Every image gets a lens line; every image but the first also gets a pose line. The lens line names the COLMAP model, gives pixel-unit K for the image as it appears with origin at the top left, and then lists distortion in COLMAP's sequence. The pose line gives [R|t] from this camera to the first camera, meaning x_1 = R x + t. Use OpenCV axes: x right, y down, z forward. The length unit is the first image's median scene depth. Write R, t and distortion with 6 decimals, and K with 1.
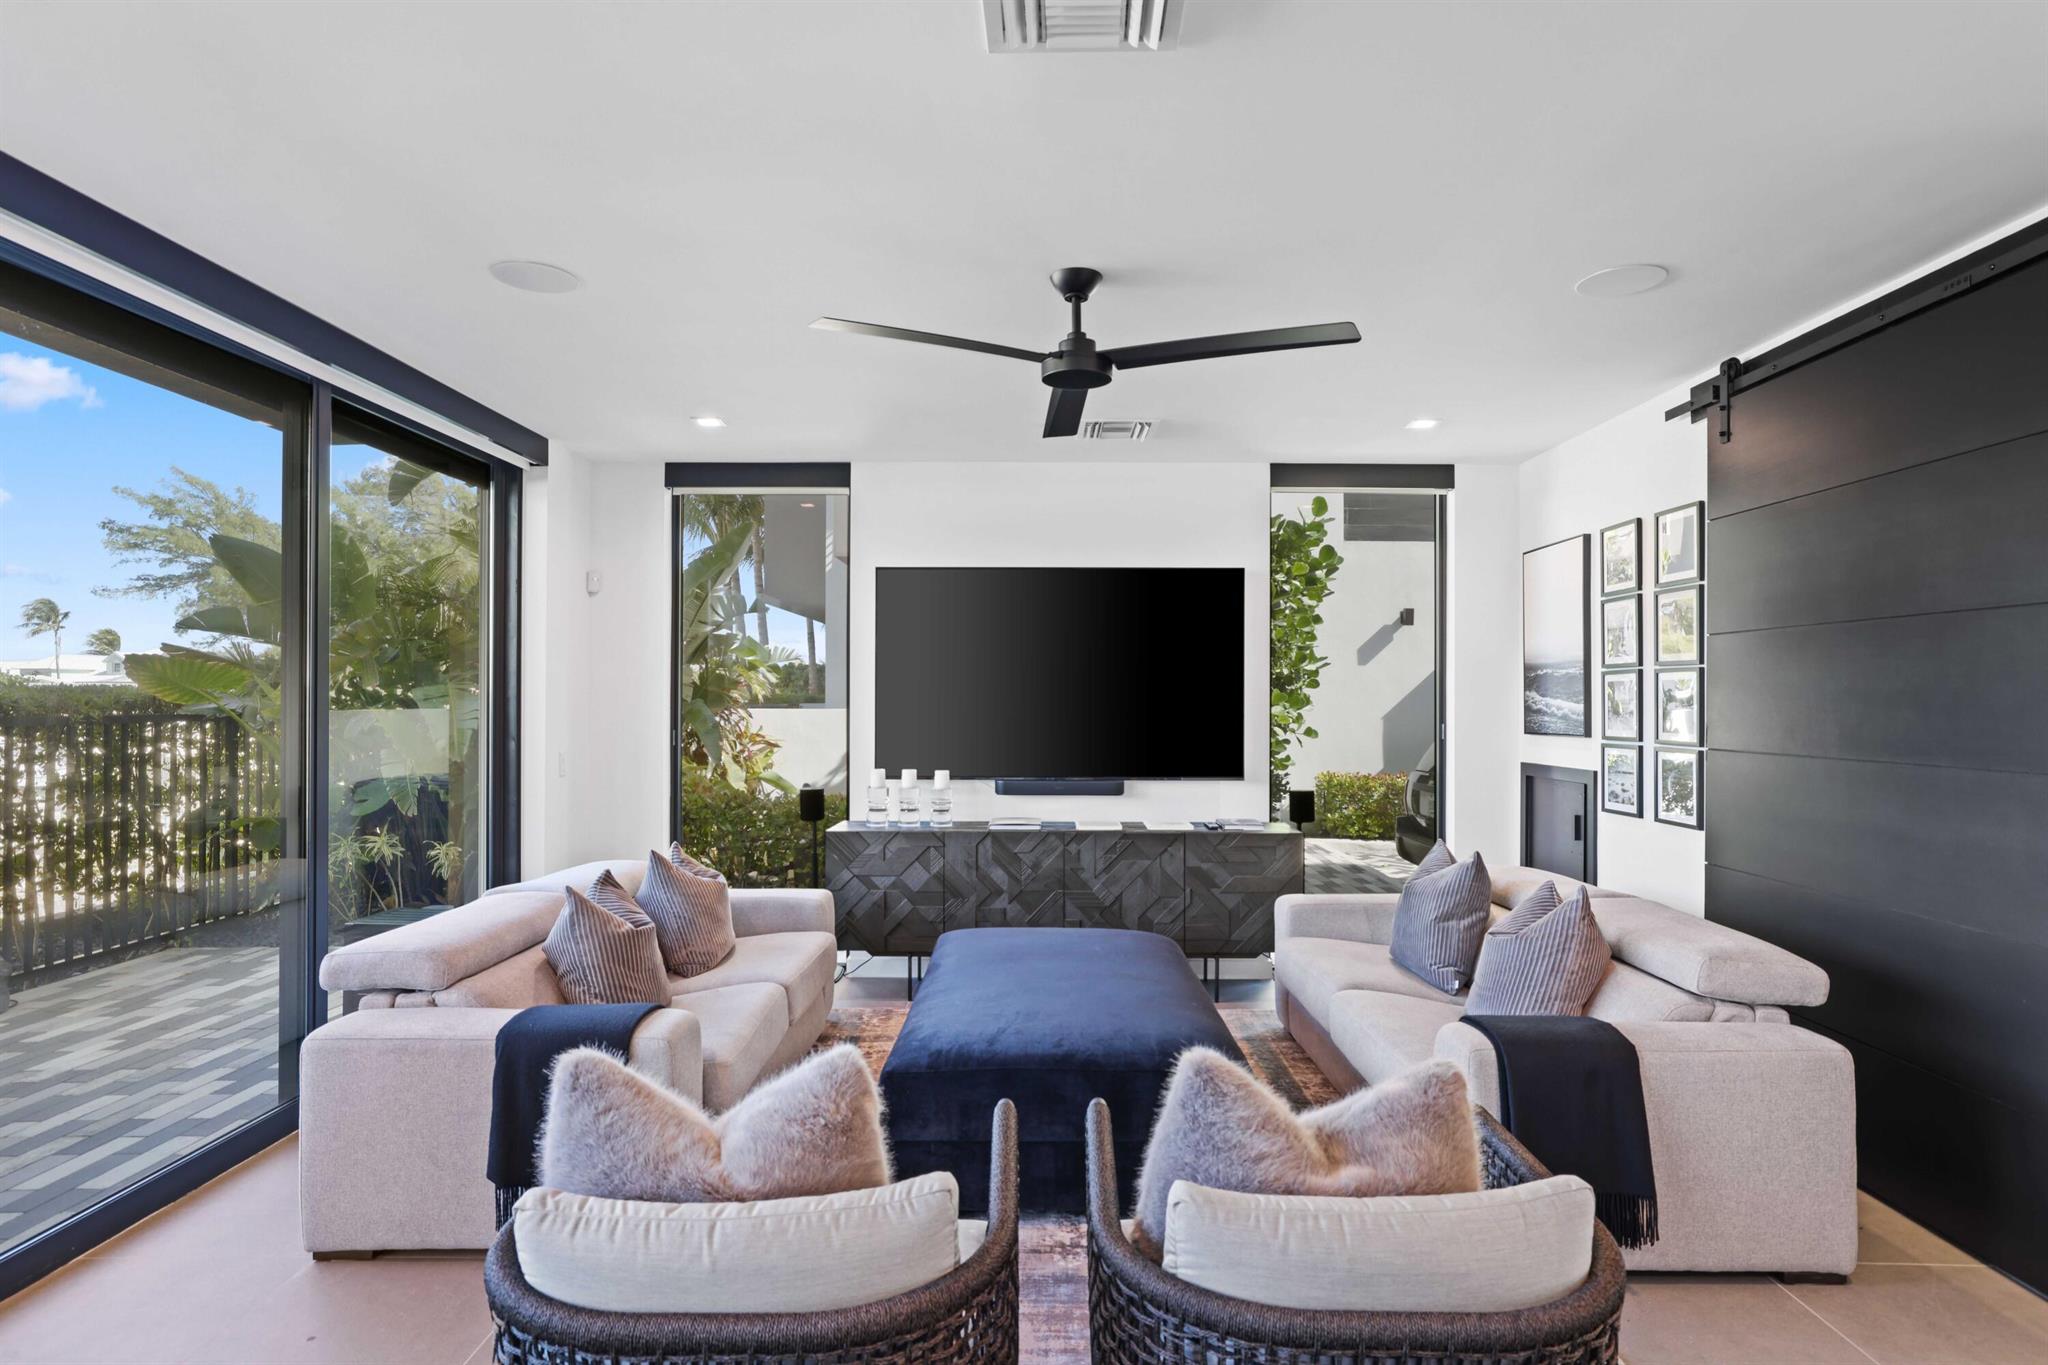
lens RADIAL K [[1122.5, 0, 1015.9], [0, 1122.5, 693.2], [0, 0, 1]] dist [-0.002638, -0.000040]
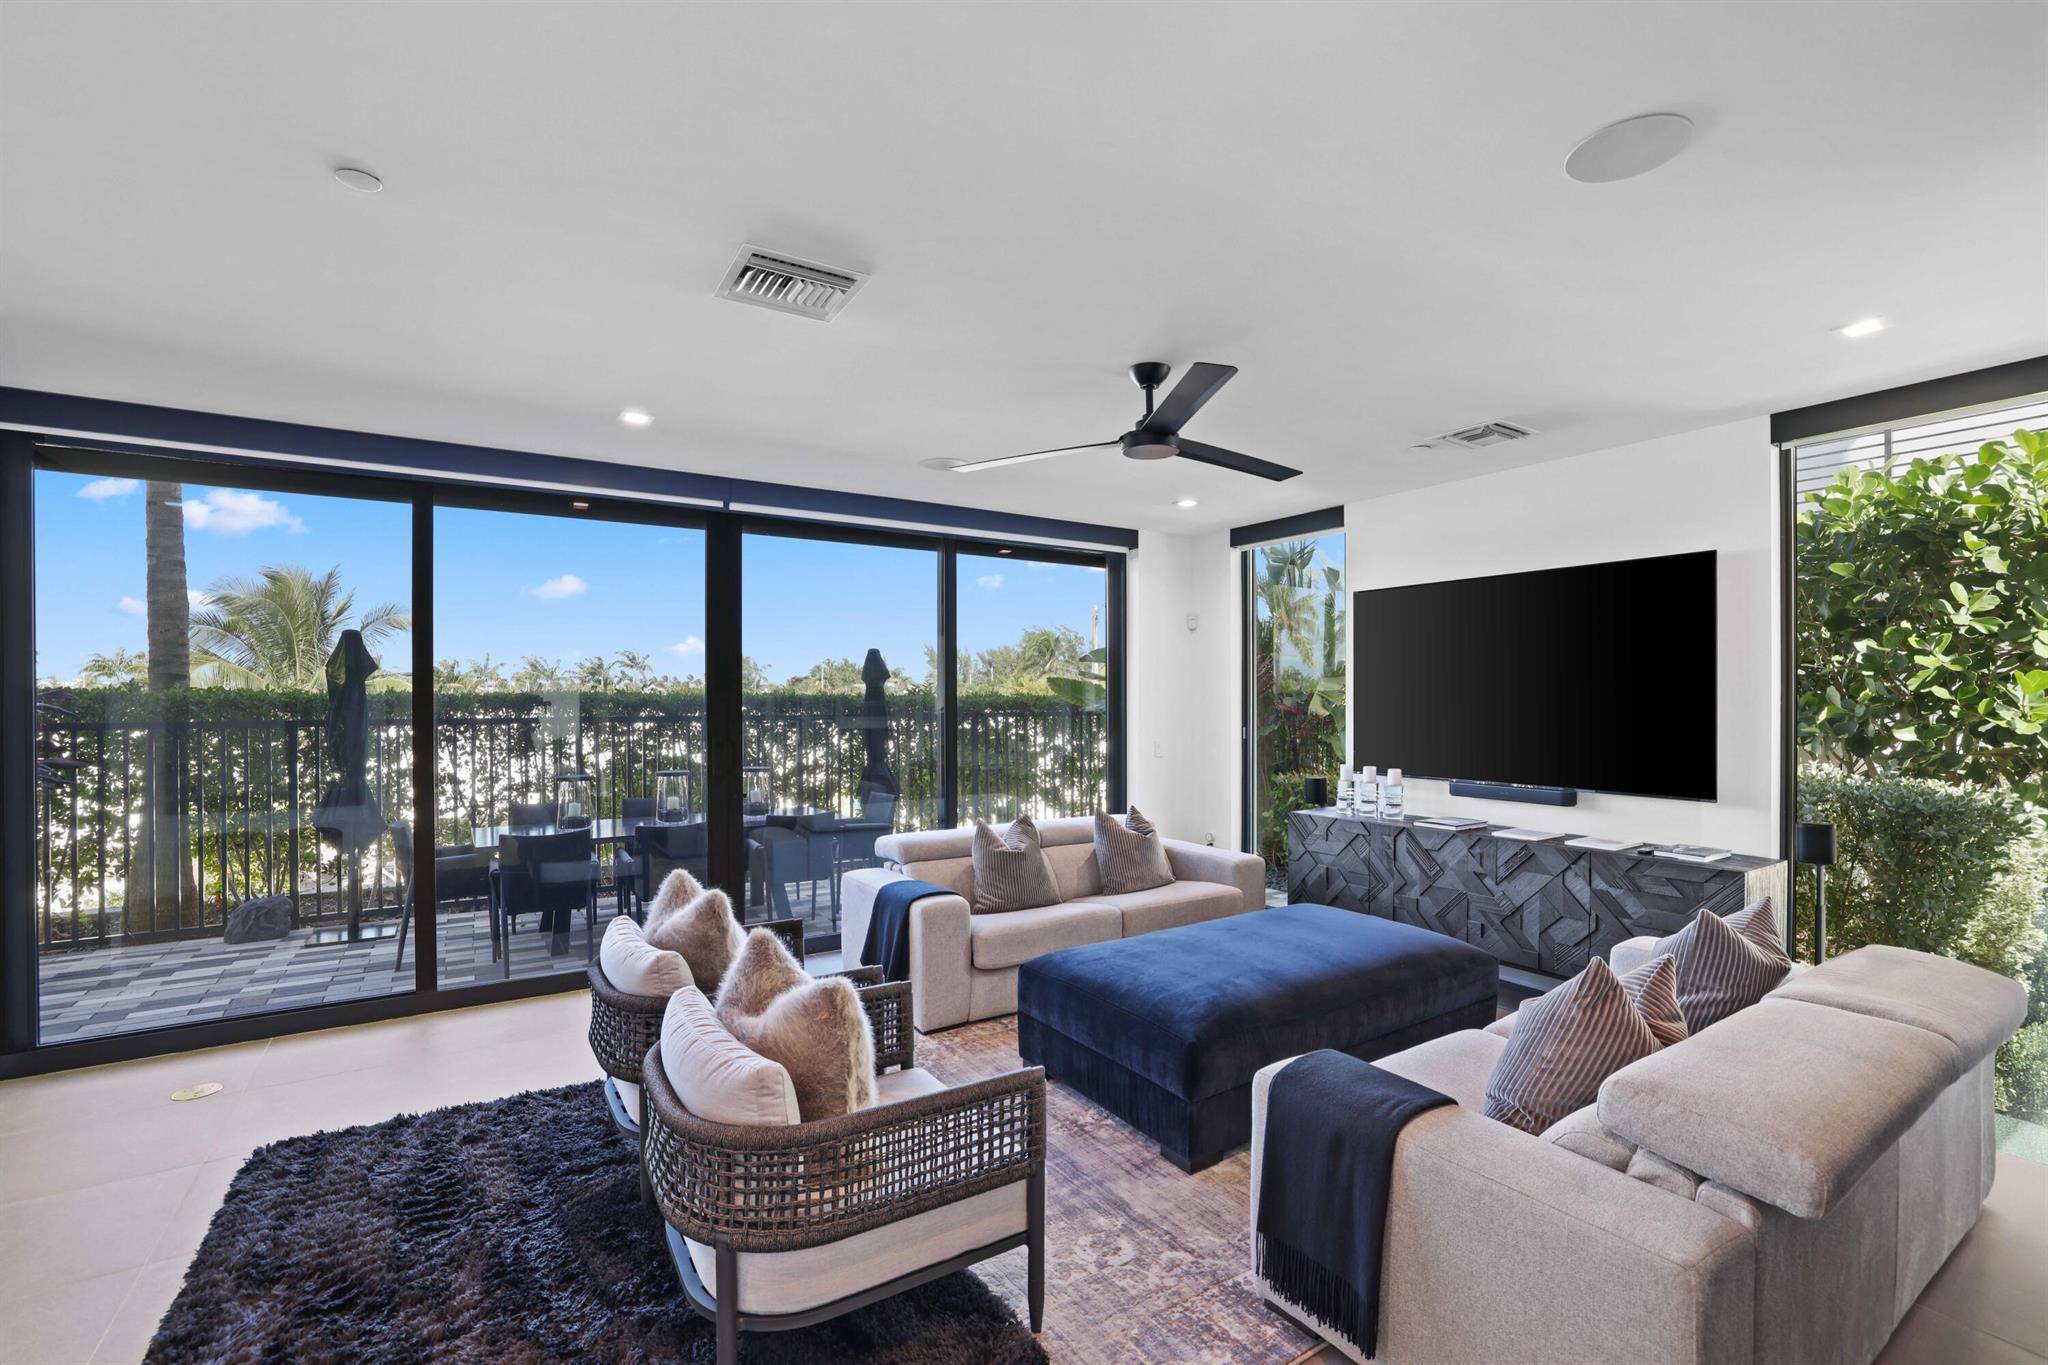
lens RADIAL K [[919.3, 0, 1024.0], [0, 919.3, 682.5], [0, 0, 1]] dist [-0.001547, -0.000158]
pose [[0.542374, -0.018706, -0.839929, 0.527896], [0.003300, 0.999792, -0.020135, 0.000881], [0.840131, 0.008149, 0.542323, 0.207353]]
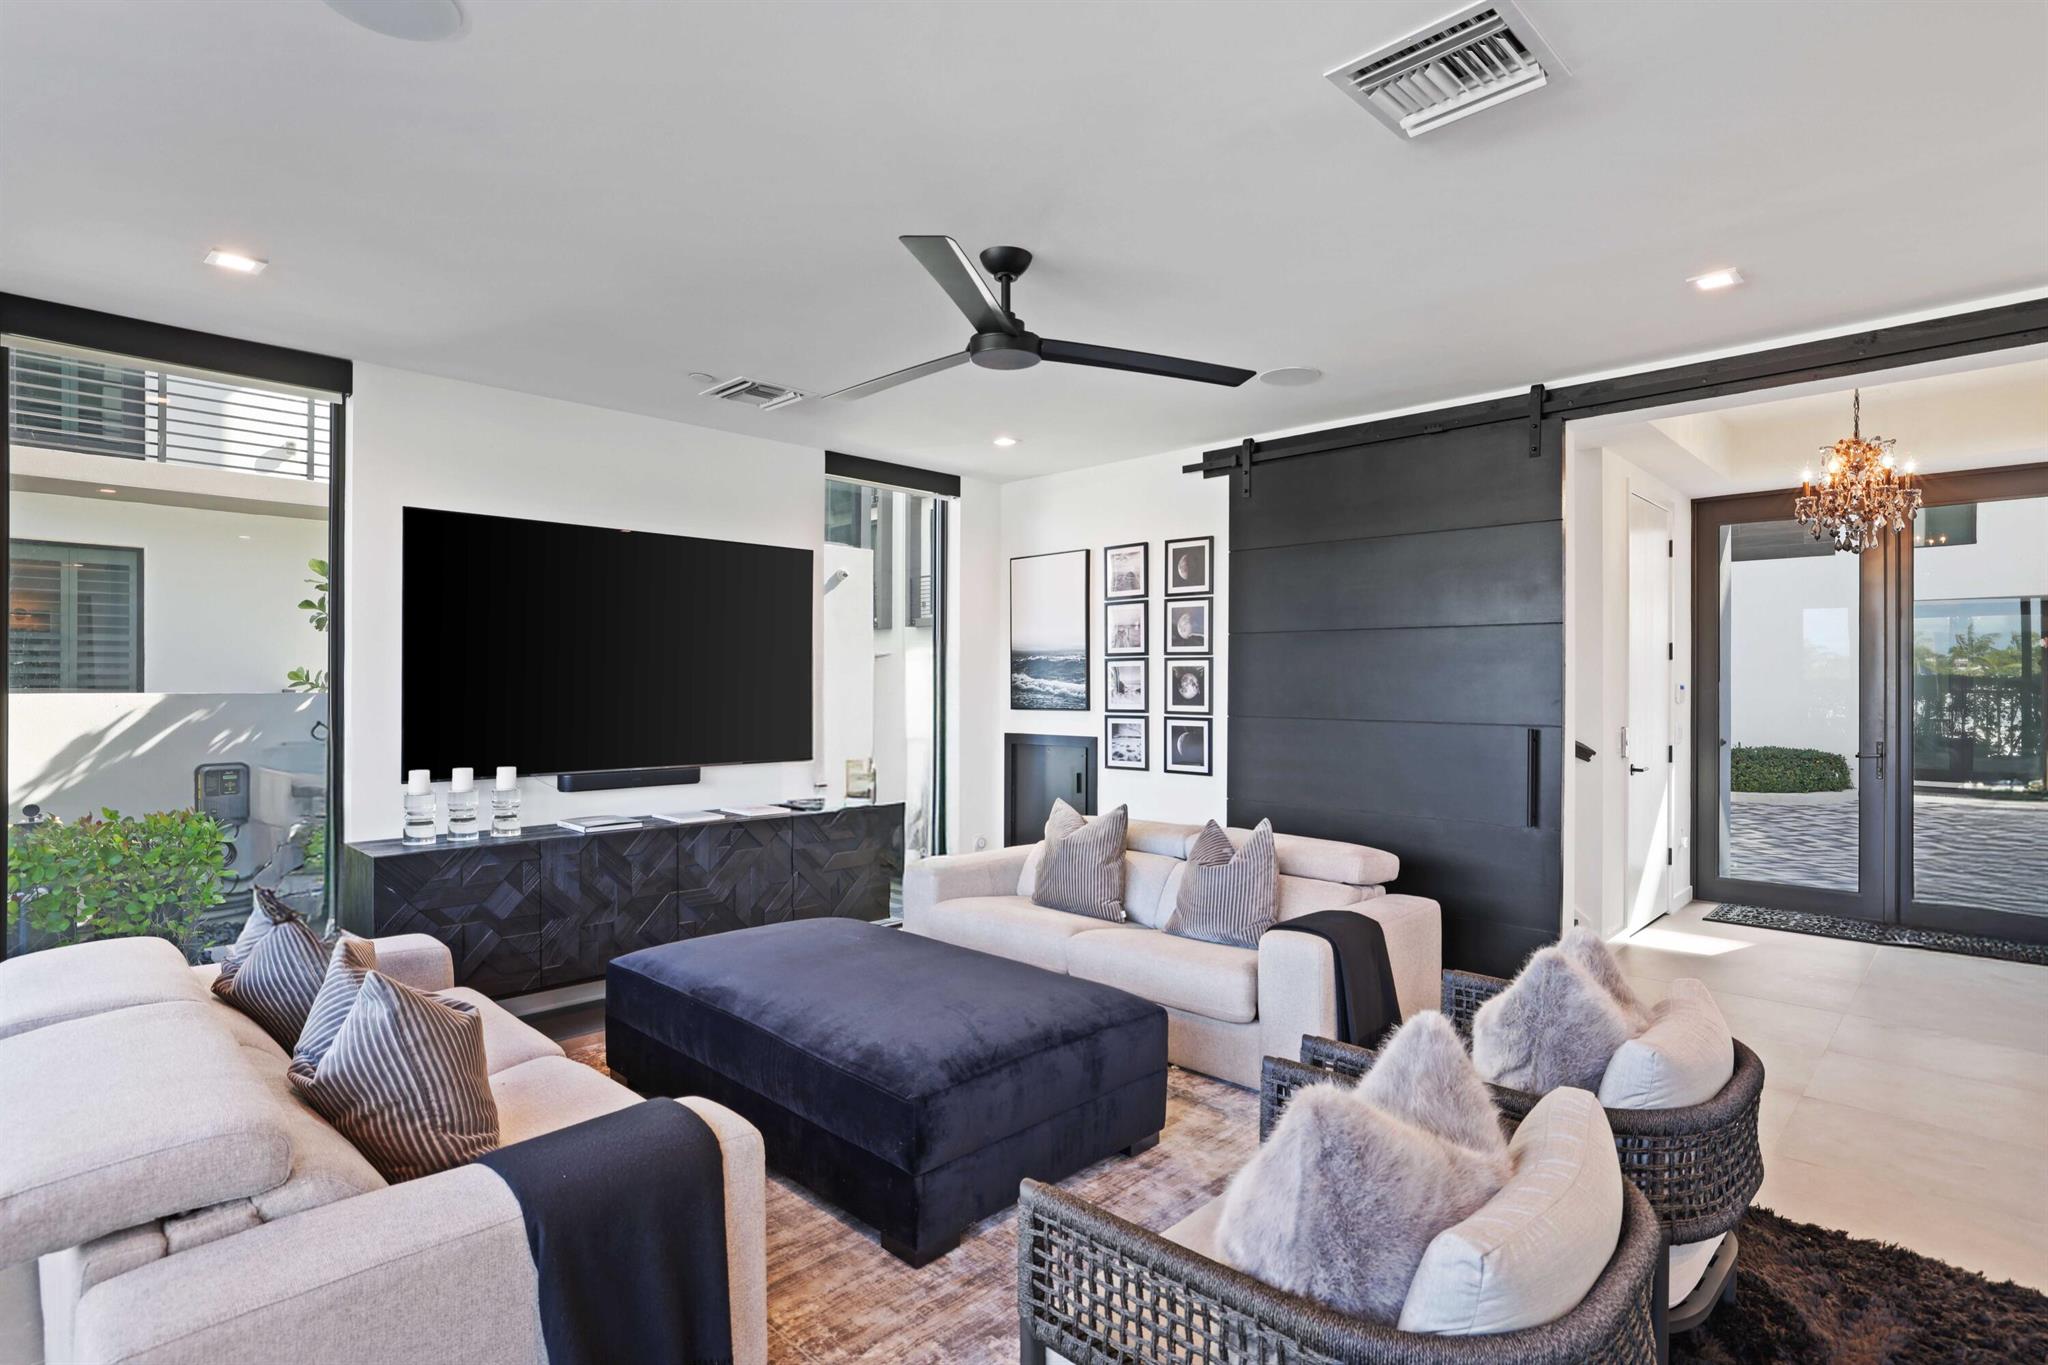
lens RADIAL K [[1071.5, 0, 1024.0], [0, 1071.5, 682.5], [0, 0, 1]] dist [-0.026288, 0.036390]
pose [[0.681467, 0.000558, 0.731848, -0.394279], [-0.006433, 0.999966, 0.005228, 0.001643], [-0.731820, -0.008271, 0.681447, 0.213346]]
